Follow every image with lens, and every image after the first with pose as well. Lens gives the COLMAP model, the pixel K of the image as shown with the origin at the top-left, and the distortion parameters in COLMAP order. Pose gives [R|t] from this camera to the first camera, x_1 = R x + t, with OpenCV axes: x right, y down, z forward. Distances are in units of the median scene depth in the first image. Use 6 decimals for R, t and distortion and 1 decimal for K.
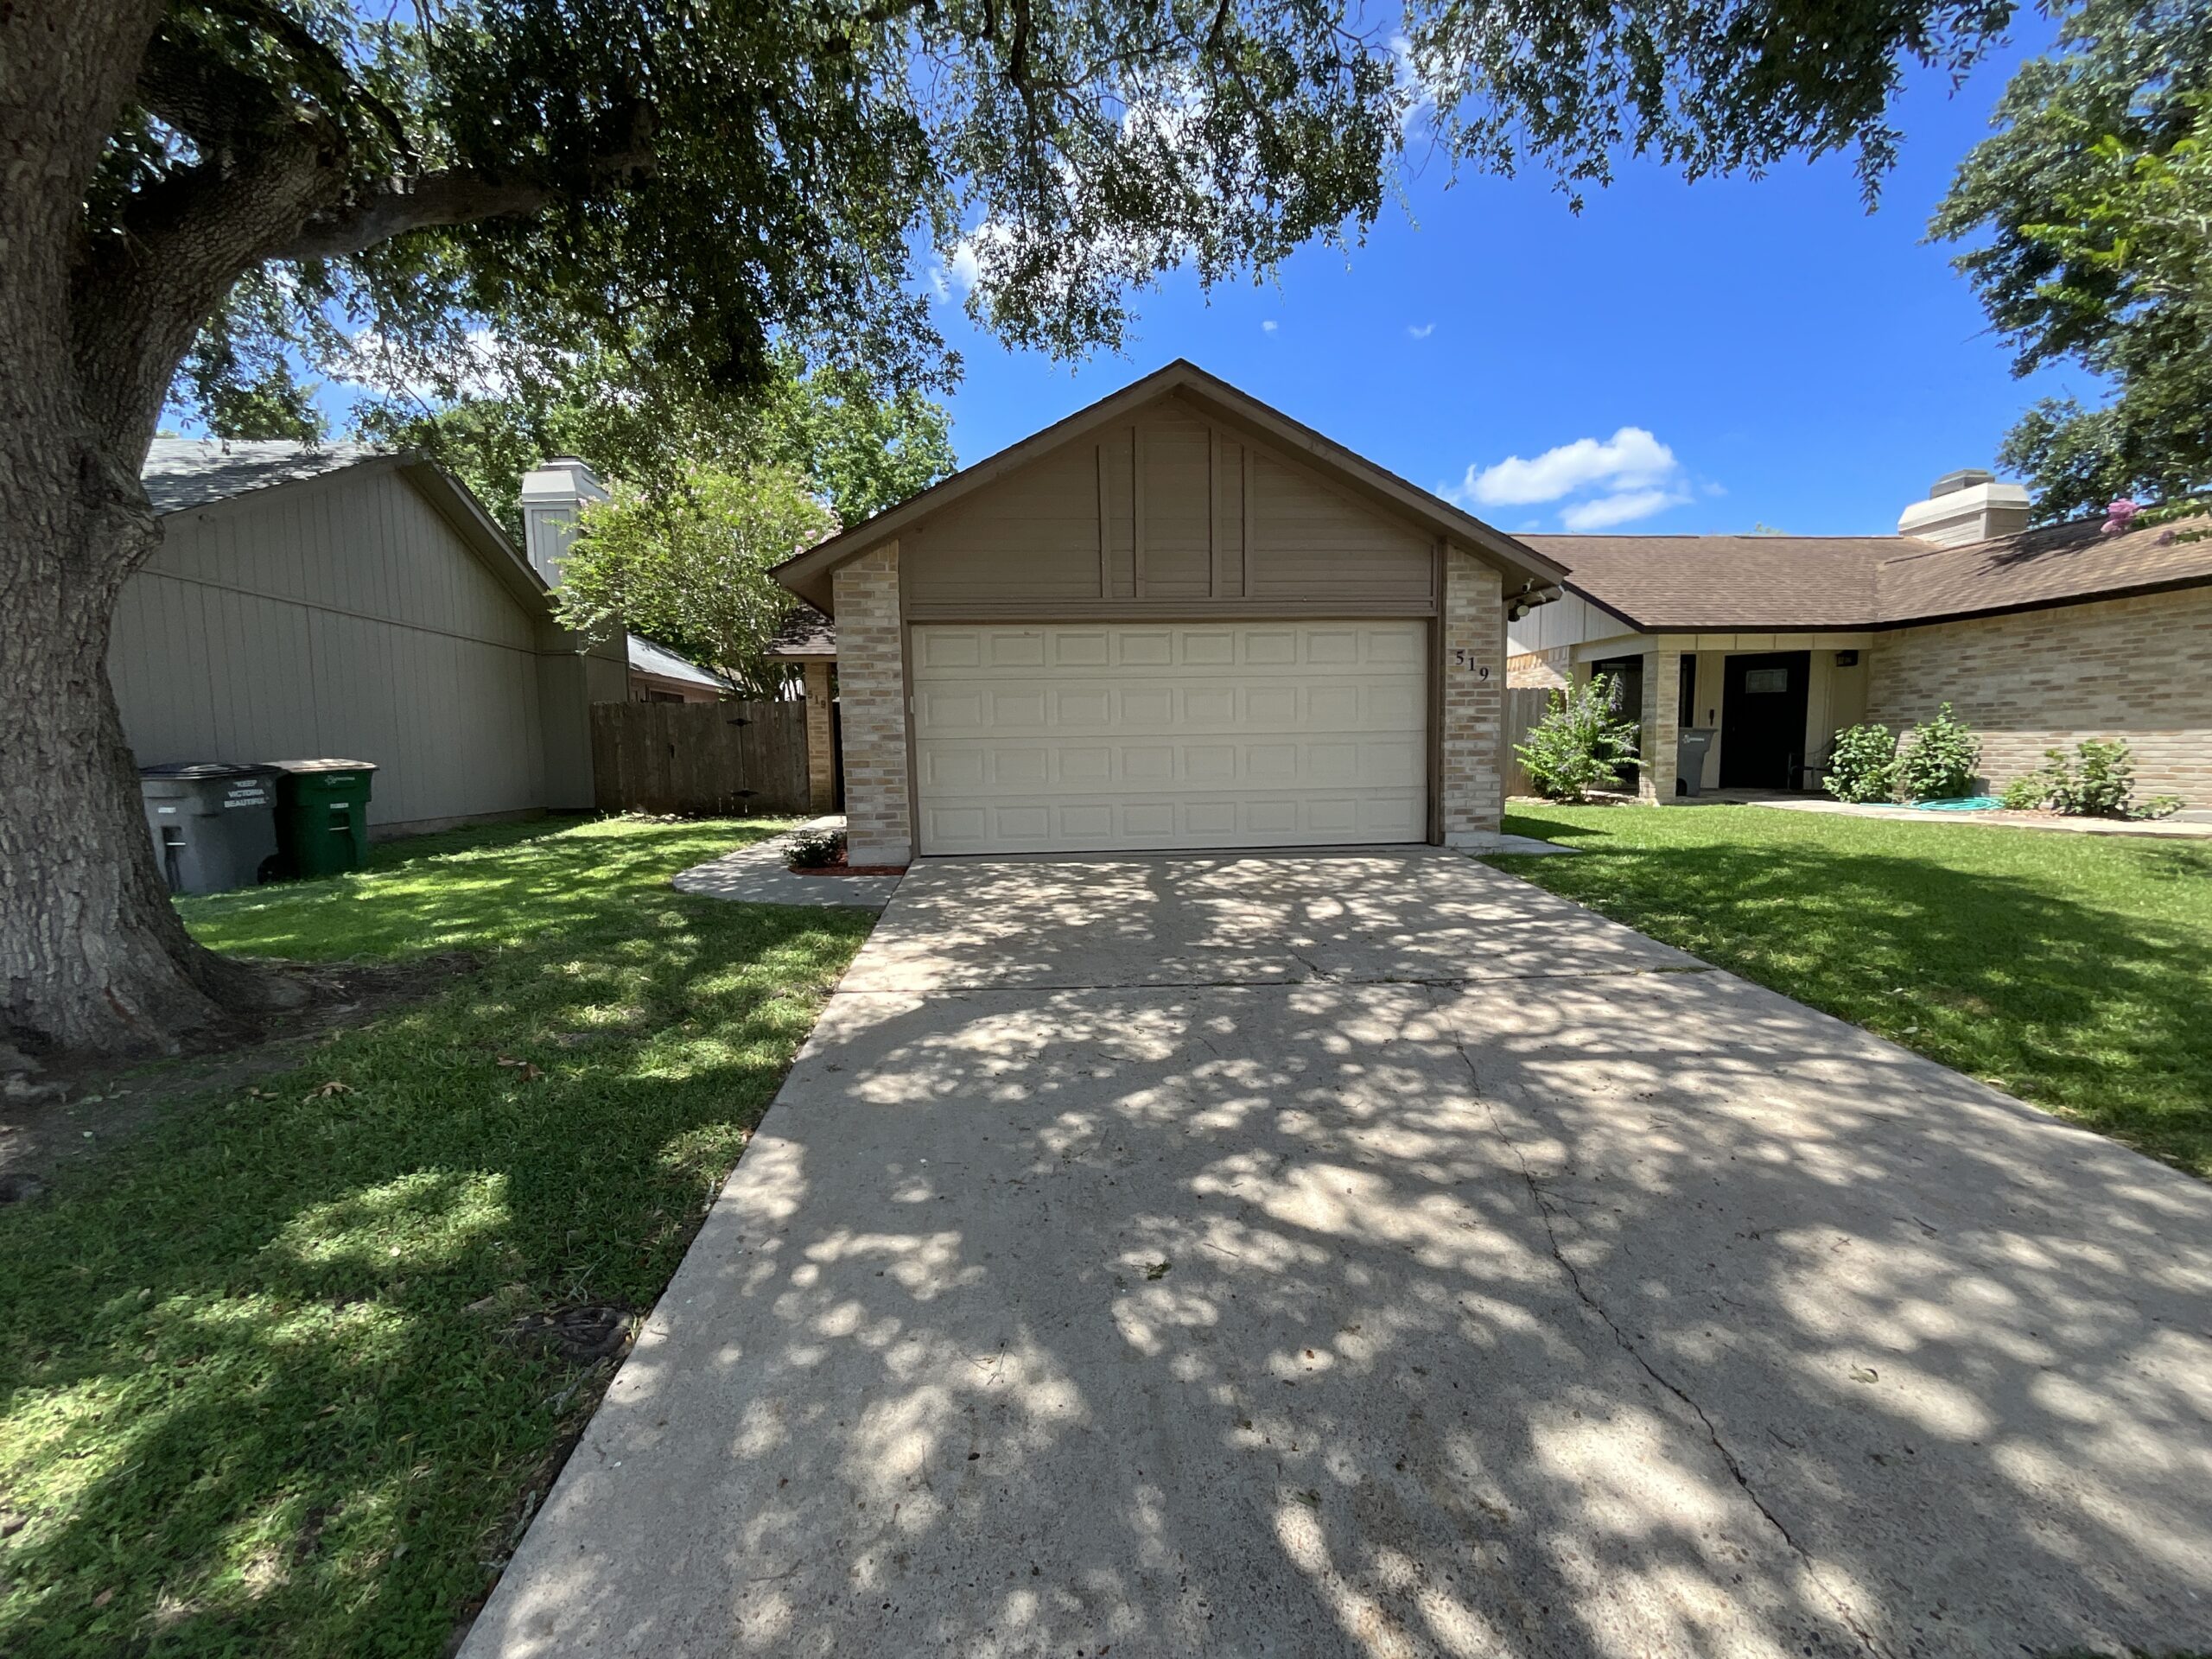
lens RADIAL K [[898.2, 0, 1103.8], [0, 898.2, 827.9], [0, 0, 1]] dist [0.001092, 0.000775]
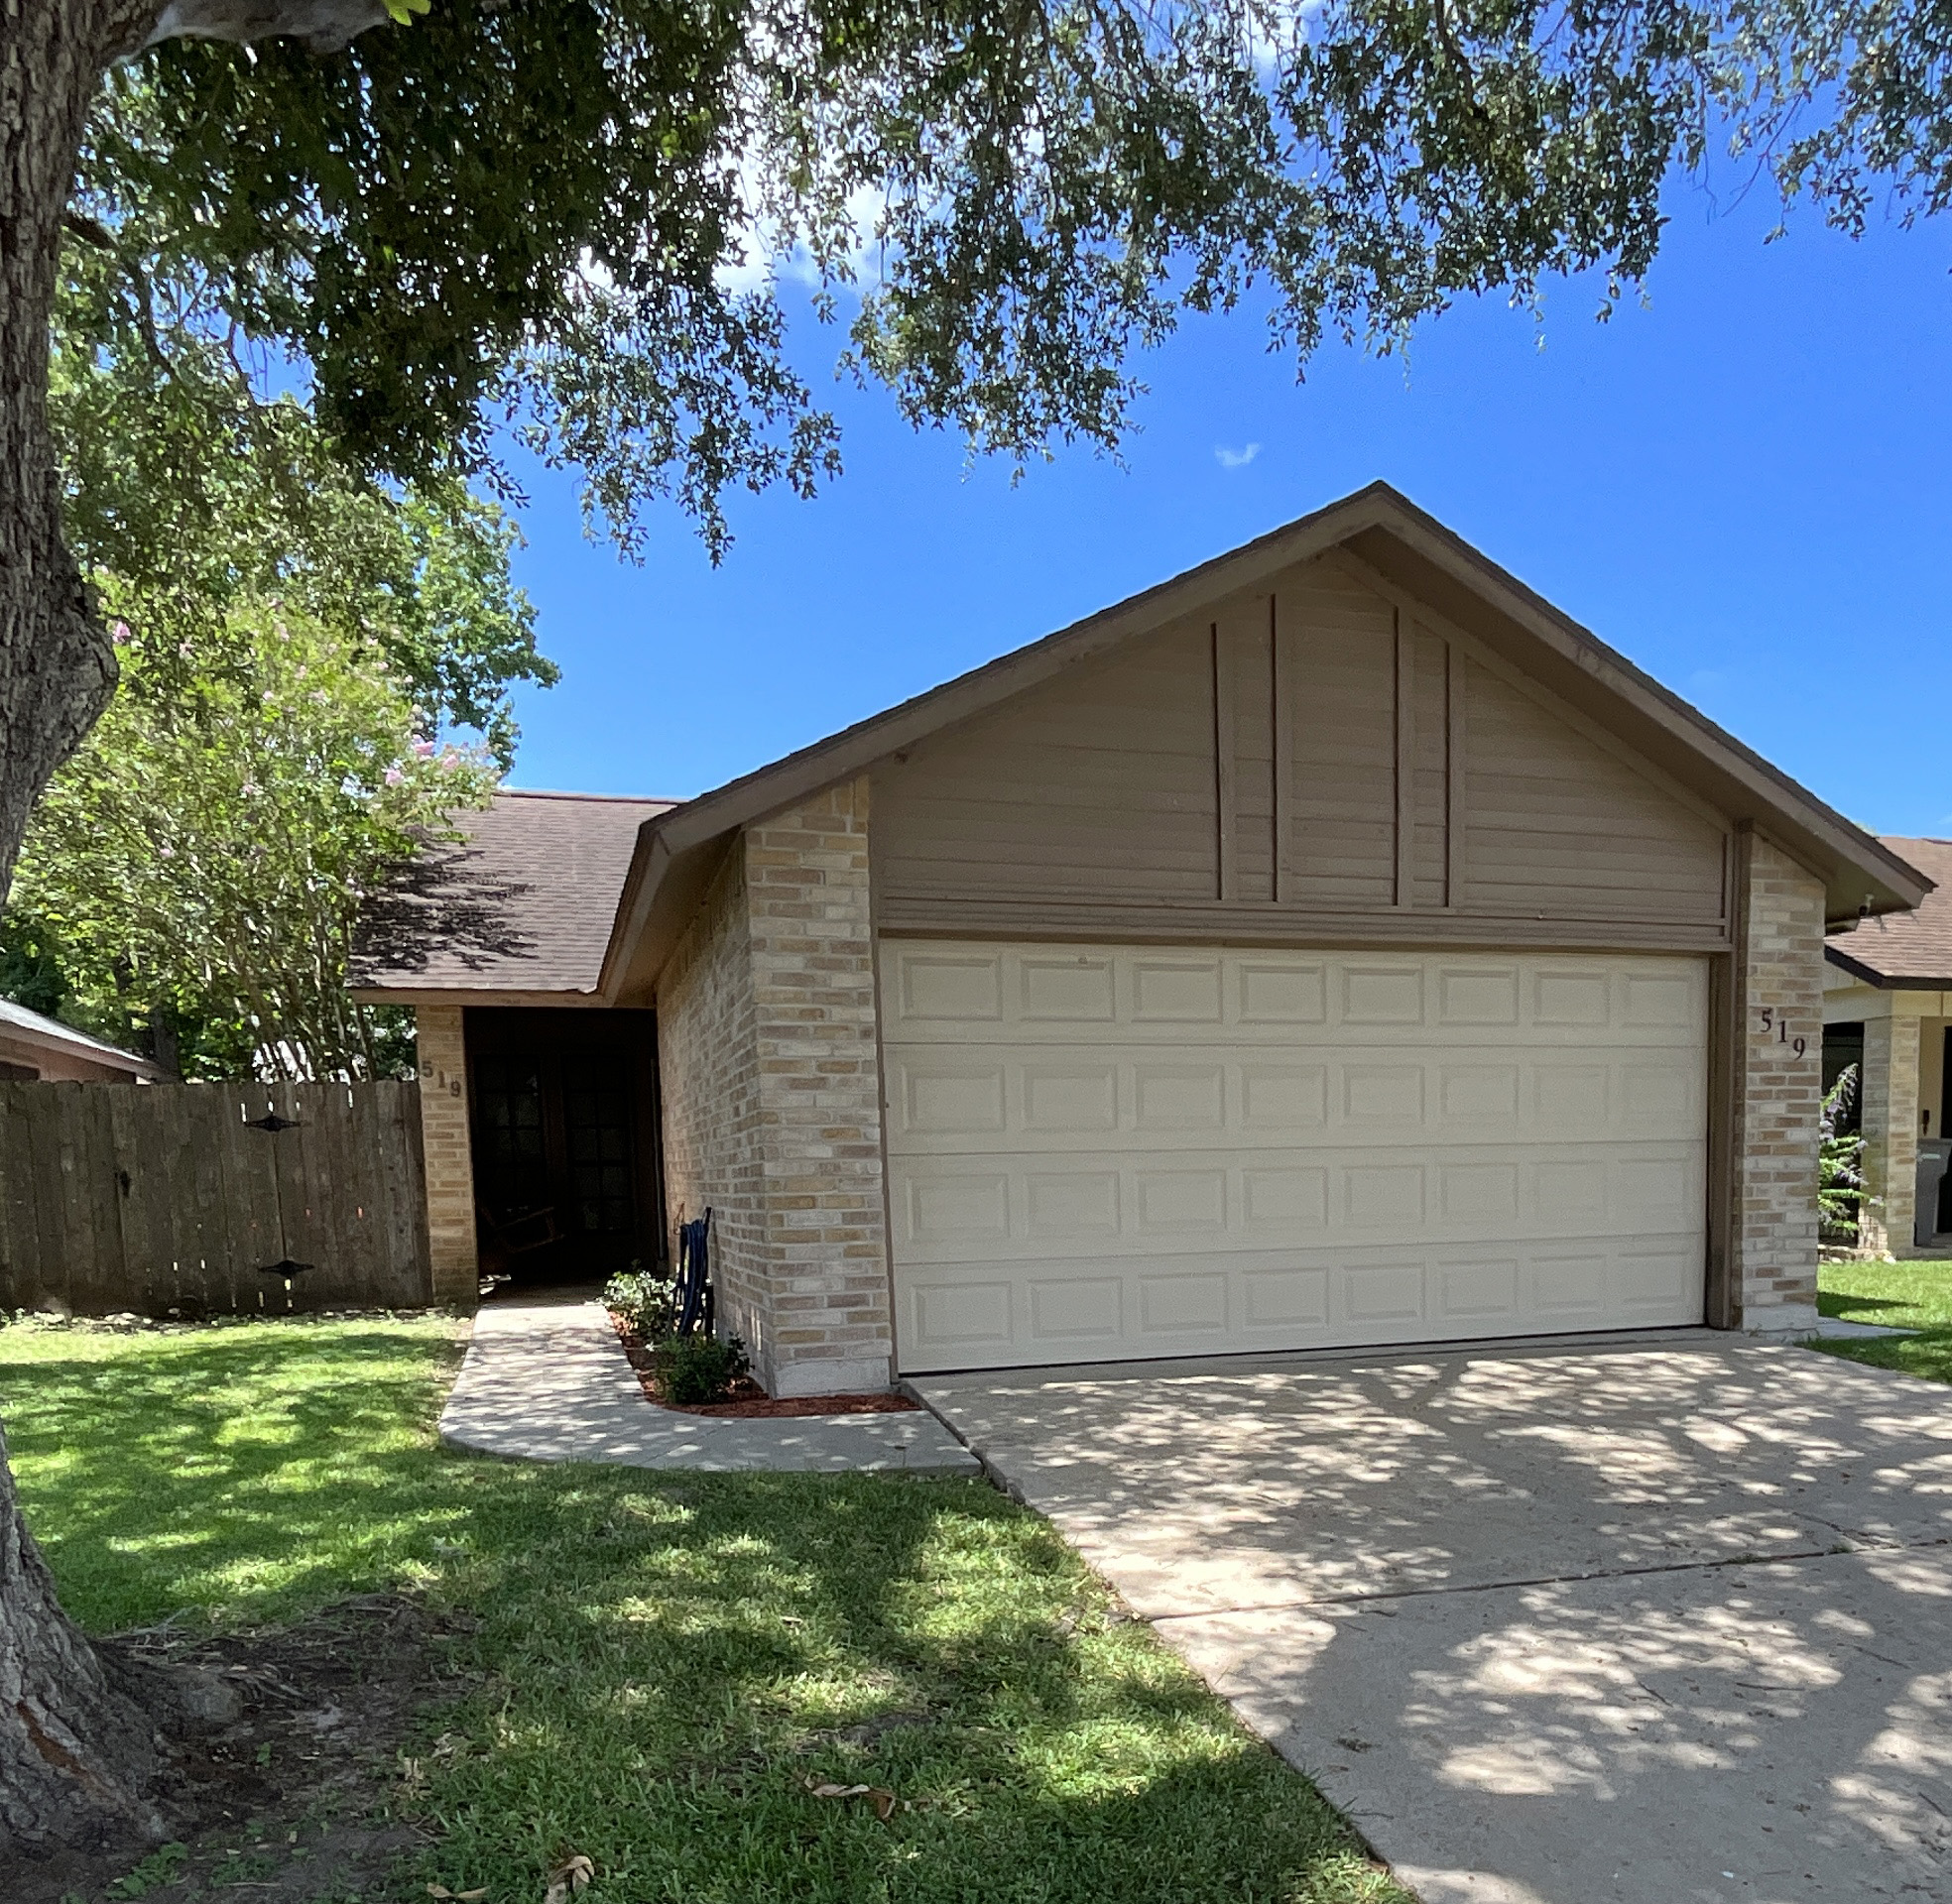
lens RADIAL K [[1624.0, 0, 1092.1], [0, 1624.0, 1361.4], [0, 0, 1]] dist [-0.005879, 0.009848]
pose [[0.968291, -0.031915, 0.247776, -0.328580], [0.026079, 0.999301, 0.026800, 0.000690], [-0.248458, -0.019489, 0.968447, 0.039250]]
